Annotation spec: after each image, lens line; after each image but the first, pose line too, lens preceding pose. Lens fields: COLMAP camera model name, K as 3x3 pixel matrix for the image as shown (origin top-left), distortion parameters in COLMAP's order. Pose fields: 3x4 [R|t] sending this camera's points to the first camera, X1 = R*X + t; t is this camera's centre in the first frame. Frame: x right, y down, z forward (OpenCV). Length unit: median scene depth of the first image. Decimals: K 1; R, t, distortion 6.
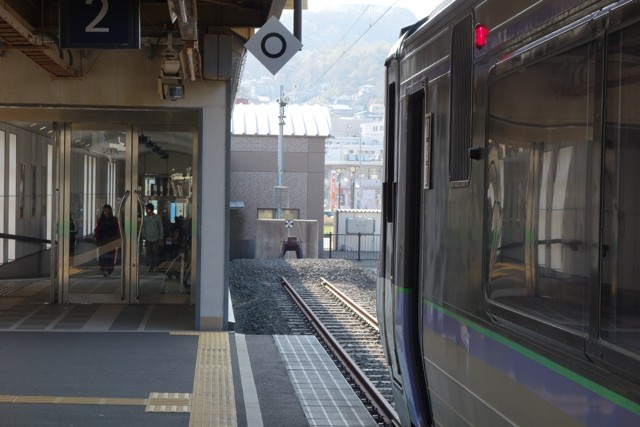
lens RADIAL K [[501.4, 0, 319.5], [0, 501.4, 209.8], [0, 0, 1]] dist [0.001420, -0.010129]
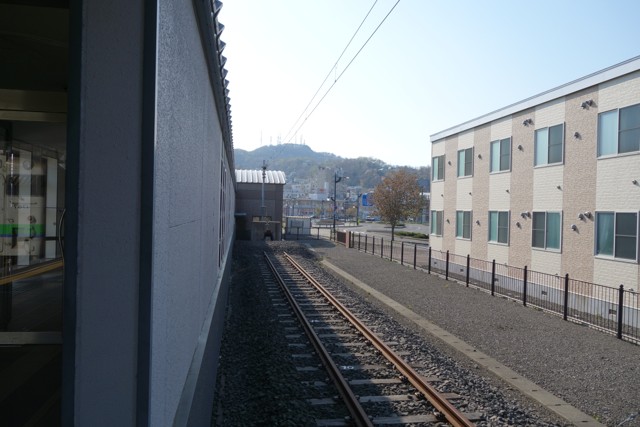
lens RADIAL K [[501.4, 0, 320.0], [0, 501.4, 212.7], [0, 0, 1]] dist [0.001420, -0.010129]
pose [[0.999608, 0.011821, 0.025387, 0.109492], [-0.011382, 0.999784, -0.017379, 0.017059], [-0.025587, 0.017084, 0.999527, -1.139677]]
